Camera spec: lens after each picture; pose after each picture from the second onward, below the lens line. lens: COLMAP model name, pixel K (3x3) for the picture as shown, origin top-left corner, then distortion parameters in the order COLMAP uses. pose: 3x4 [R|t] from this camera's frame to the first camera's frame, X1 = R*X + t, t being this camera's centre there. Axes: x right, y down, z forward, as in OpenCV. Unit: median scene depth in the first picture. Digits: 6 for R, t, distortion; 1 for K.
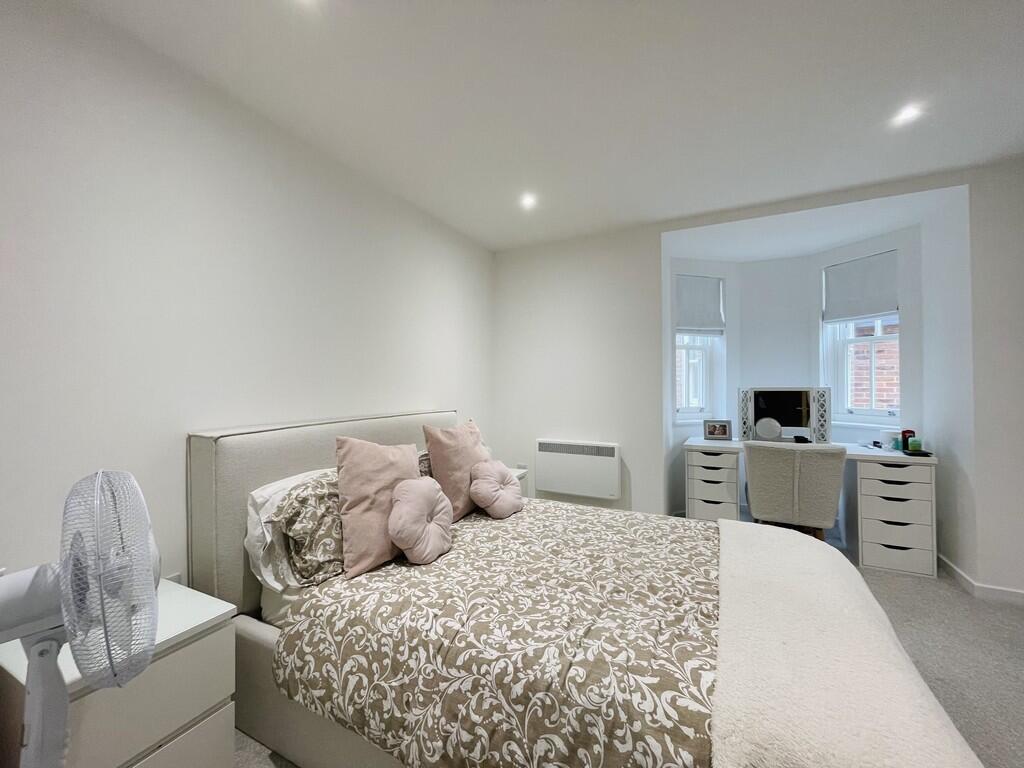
lens RADIAL K [[415.1, 0, 503.6], [0, 415.1, 383.0], [0, 0, 1]] dist [0.002082, 0.000635]
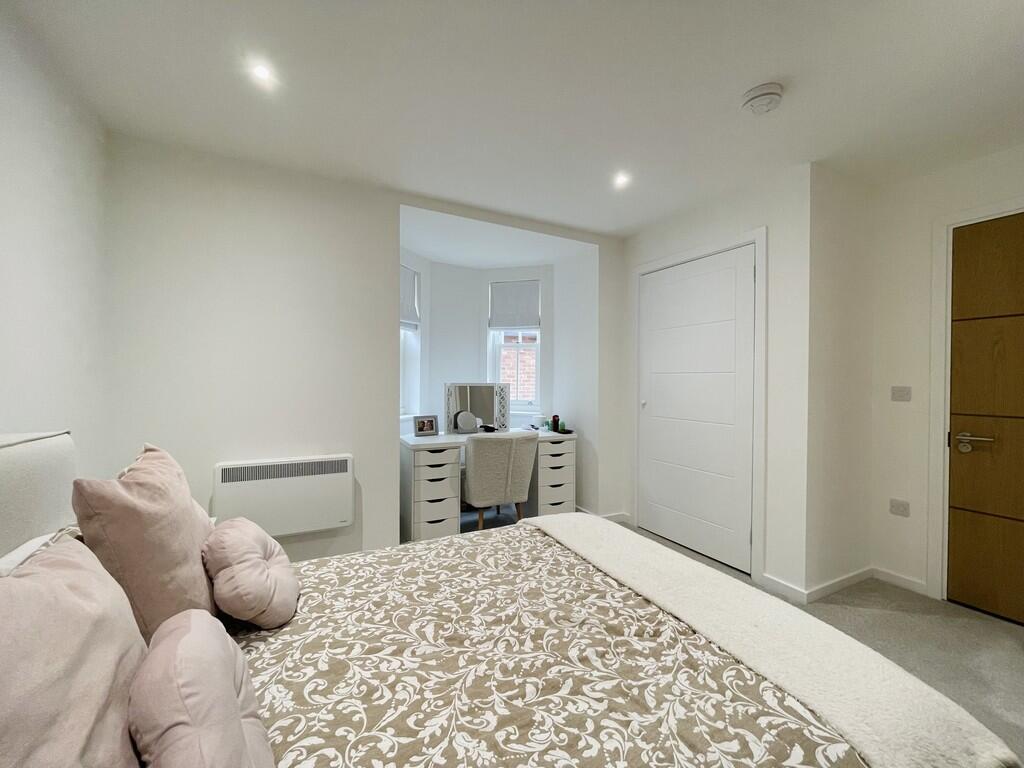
lens RADIAL K [[415.1, 0, 503.6], [0, 415.1, 383.0], [0, 0, 1]] dist [0.002082, 0.000635]
pose [[0.579550, 0.003122, 0.814930, -0.288390], [-0.017866, 0.999801, 0.008876, -0.000320], [-0.814741, -0.019703, 0.579491, 0.457334]]
